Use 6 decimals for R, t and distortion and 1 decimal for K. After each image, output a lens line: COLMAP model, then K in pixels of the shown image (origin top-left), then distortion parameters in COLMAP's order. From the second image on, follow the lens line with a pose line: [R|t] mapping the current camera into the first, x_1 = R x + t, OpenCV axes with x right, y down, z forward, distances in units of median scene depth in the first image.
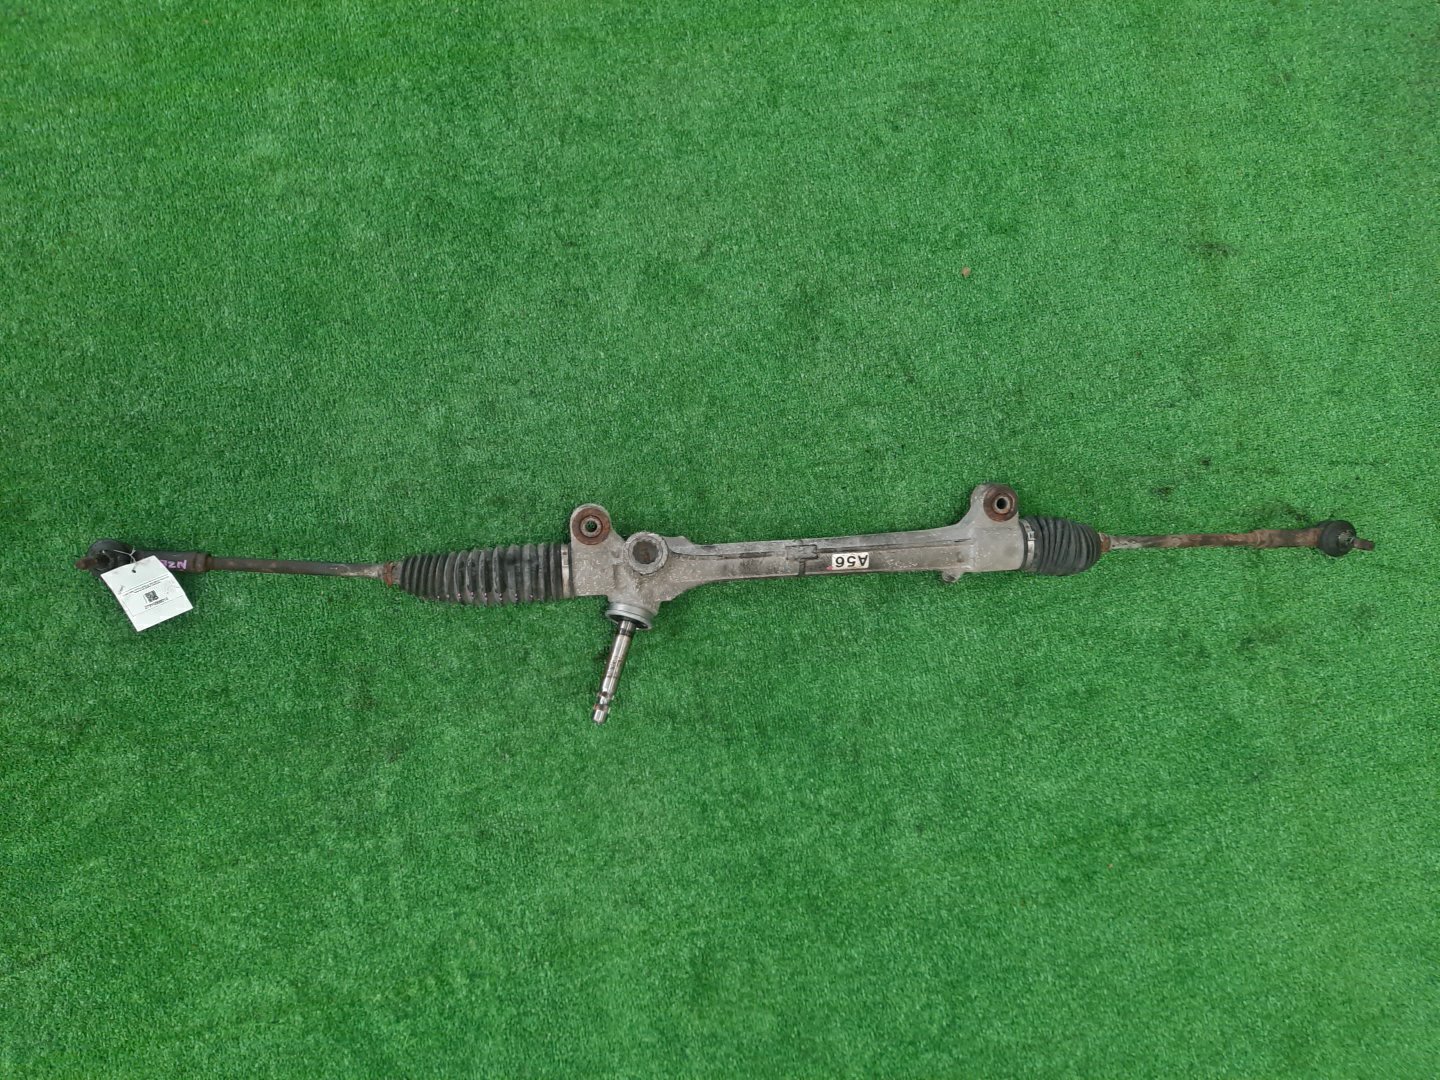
lens RADIAL K [[1053.0, 0, 718.3], [0, 1053.0, 537.0], [0, 0, 1]] dist [0.012891, -0.000250]
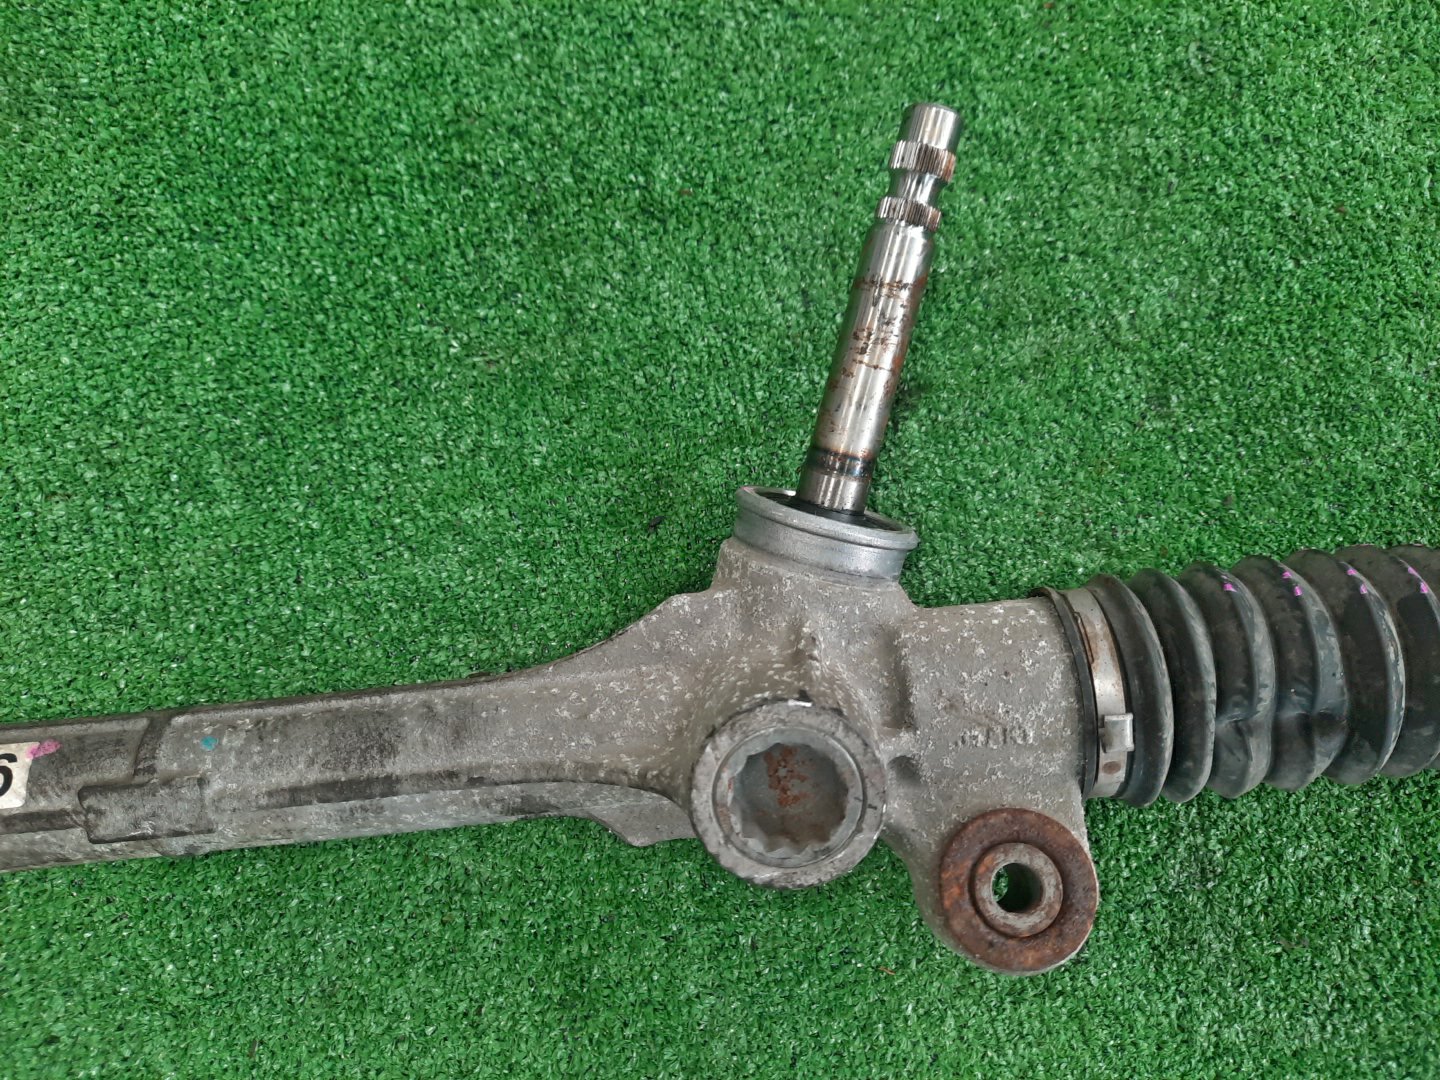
lens RADIAL K [[1053.0, 0, 720.5], [0, 1053.0, 545.4], [0, 0, 1]] dist [0.012891, -0.000250]
pose [[-0.996248, 0.031727, -0.080520, -0.036965], [-0.043317, -0.988255, 0.146545, 0.034338], [-0.074925, 0.149483, 0.985921, 0.751880]]
